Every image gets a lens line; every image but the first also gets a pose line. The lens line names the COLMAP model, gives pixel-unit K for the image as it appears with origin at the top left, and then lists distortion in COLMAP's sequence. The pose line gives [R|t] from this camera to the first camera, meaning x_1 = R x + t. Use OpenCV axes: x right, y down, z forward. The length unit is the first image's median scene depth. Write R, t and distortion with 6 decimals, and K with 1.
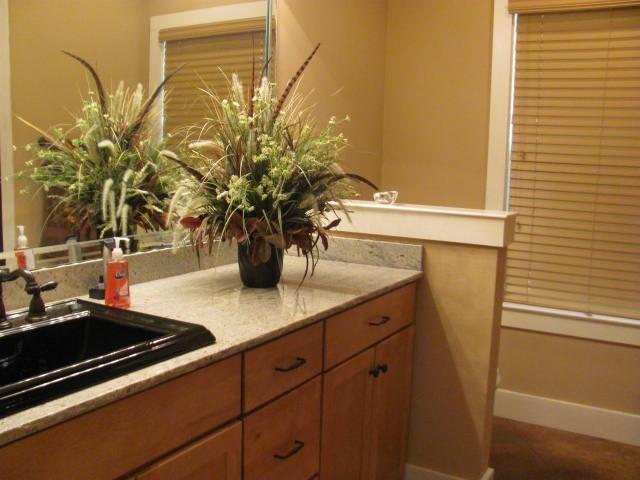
lens RADIAL K [[692.4, 0, 299.8], [0, 692.4, 257.5], [0, 0, 1]] dist [-0.126620, 0.000000]
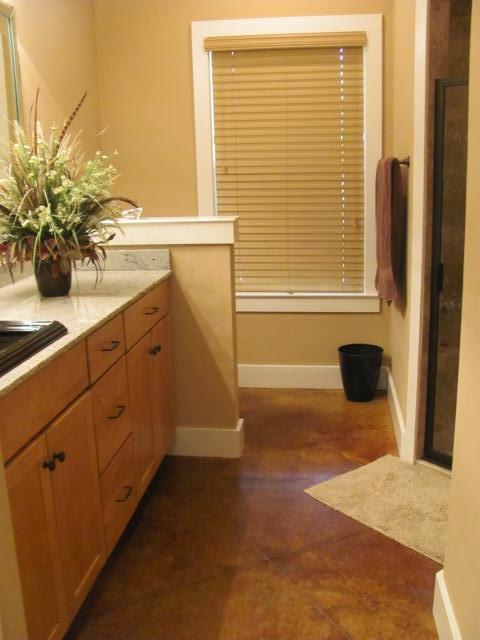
lens RADIAL K [[692.4, 0, 242.4], [0, 692.4, 320.6], [0, 0, 1]] dist [-0.126620, 0.000000]
pose [[0.919399, -0.136389, 0.368922, -0.179105], [0.109883, 0.989674, 0.092037, 0.009138], [-0.377666, -0.044080, 0.924892, -0.209558]]
